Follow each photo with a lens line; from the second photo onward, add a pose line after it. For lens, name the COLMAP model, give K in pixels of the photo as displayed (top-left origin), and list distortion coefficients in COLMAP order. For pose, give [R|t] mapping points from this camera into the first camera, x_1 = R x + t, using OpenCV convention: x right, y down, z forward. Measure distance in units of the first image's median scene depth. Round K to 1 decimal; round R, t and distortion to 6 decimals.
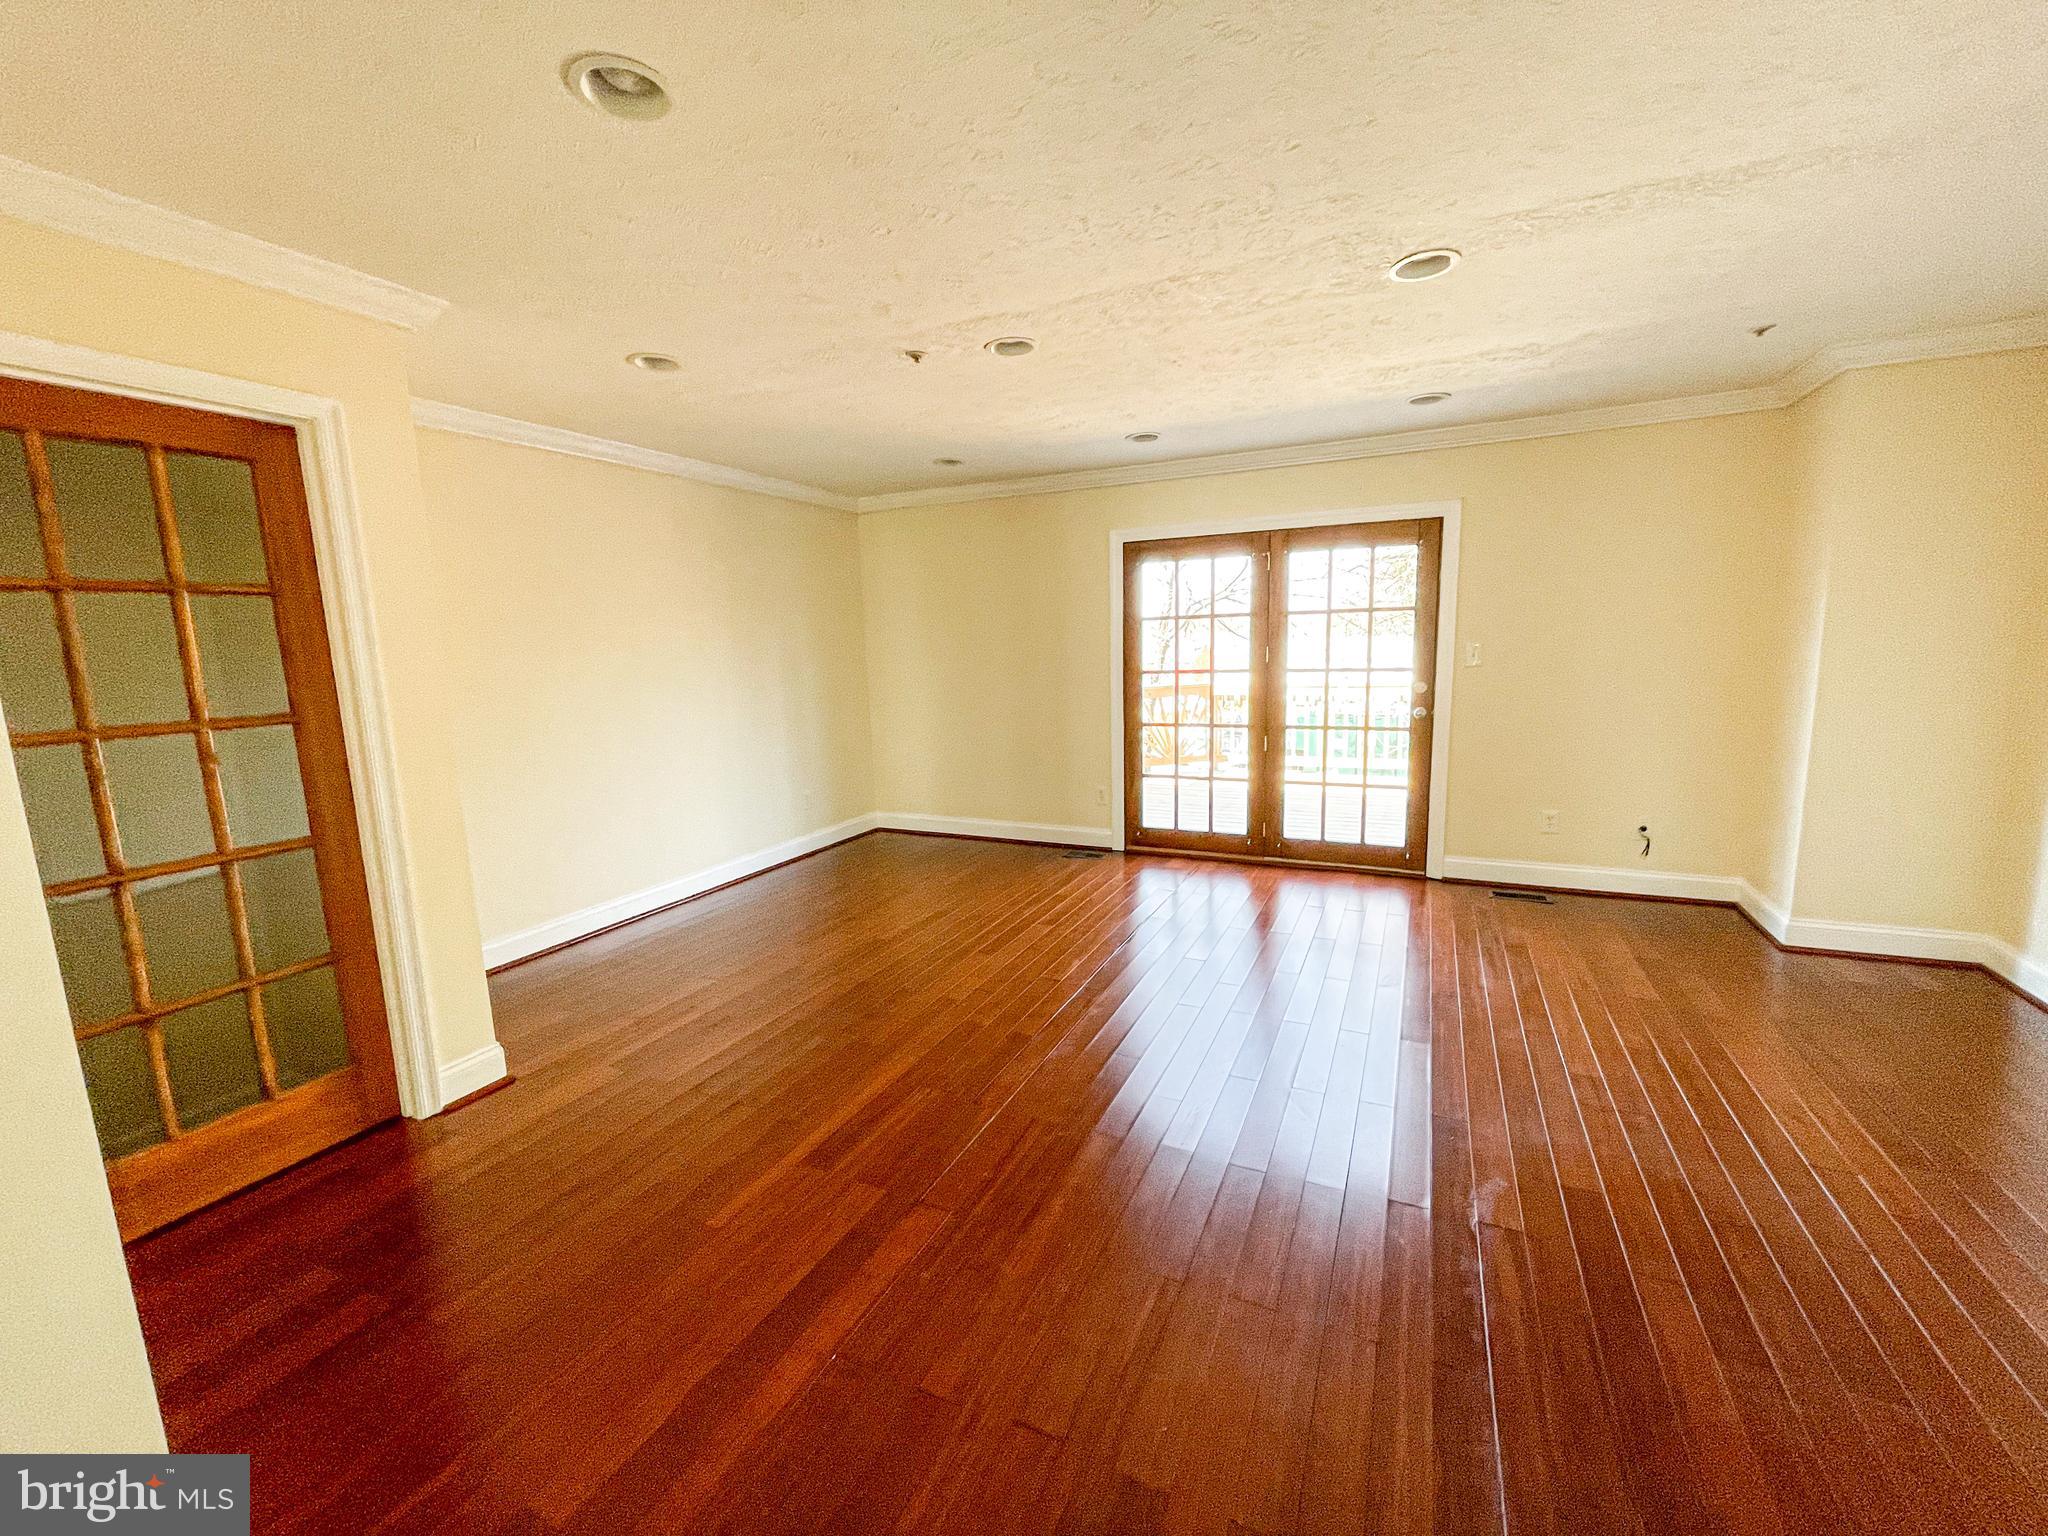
lens RADIAL K [[828.4, 0, 1022.0], [0, 828.4, 763.3], [0, 0, 1]] dist [-0.013955, 0.011052]
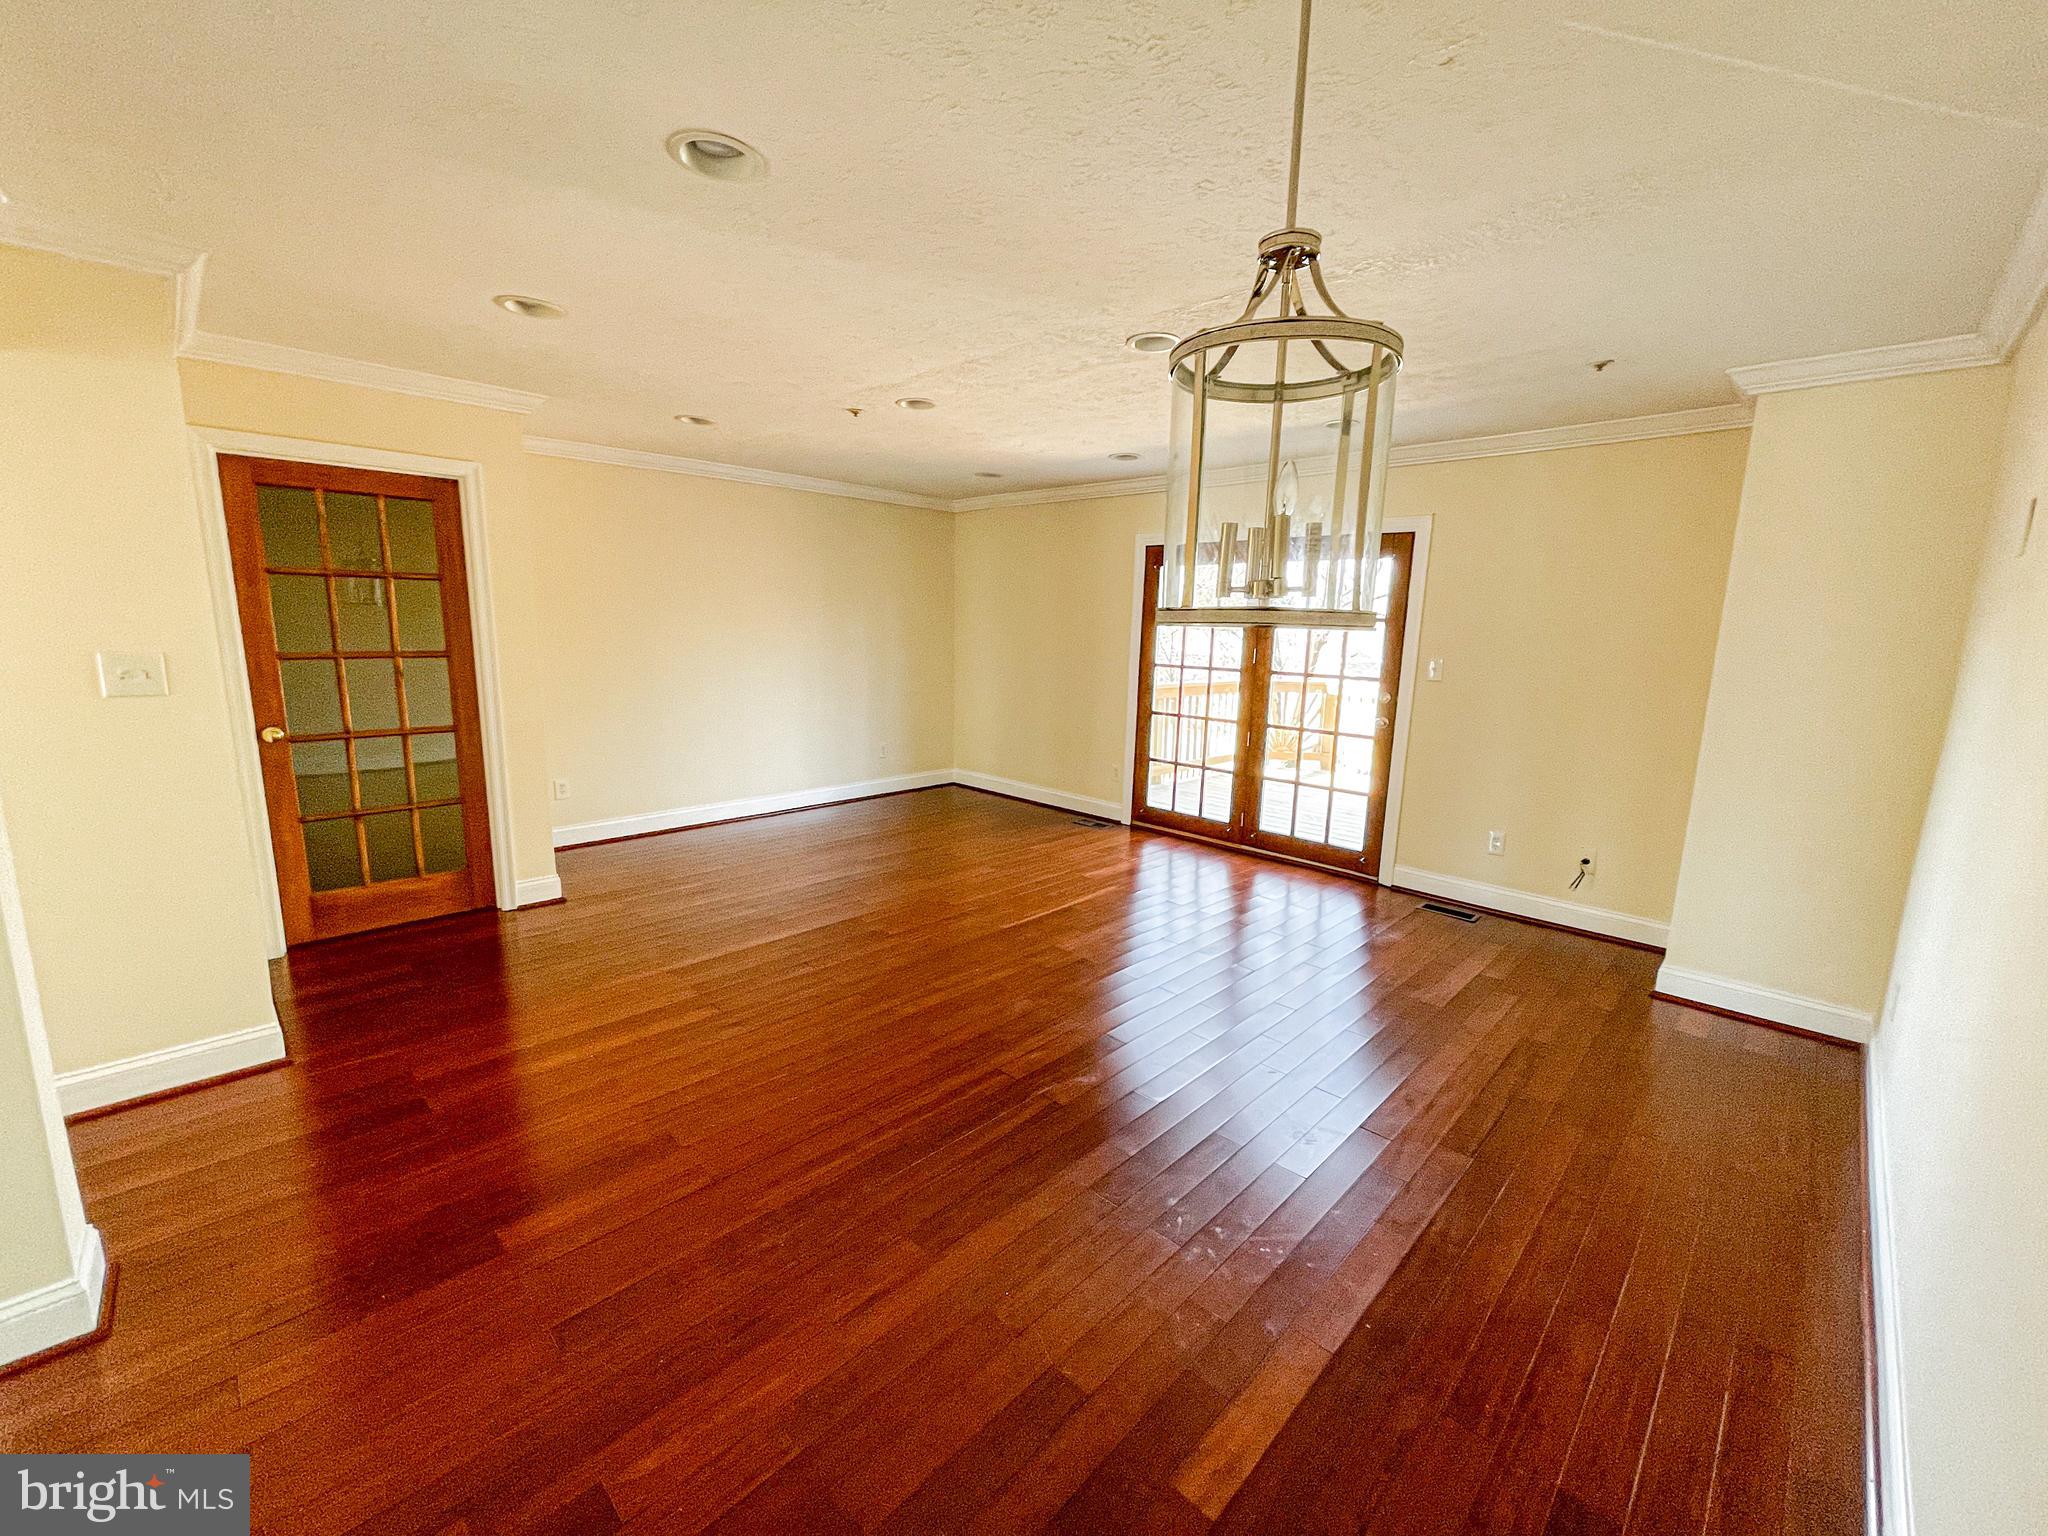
lens RADIAL K [[828.4, 0, 1022.0], [0, 828.4, 763.3], [0, 0, 1]] dist [-0.013955, 0.011052]
pose [[0.945196, 0.106185, -0.308755, 0.373799], [-0.098277, 0.994310, 0.041101, -0.008917], [0.311363, -0.008505, 0.950253, -0.112466]]
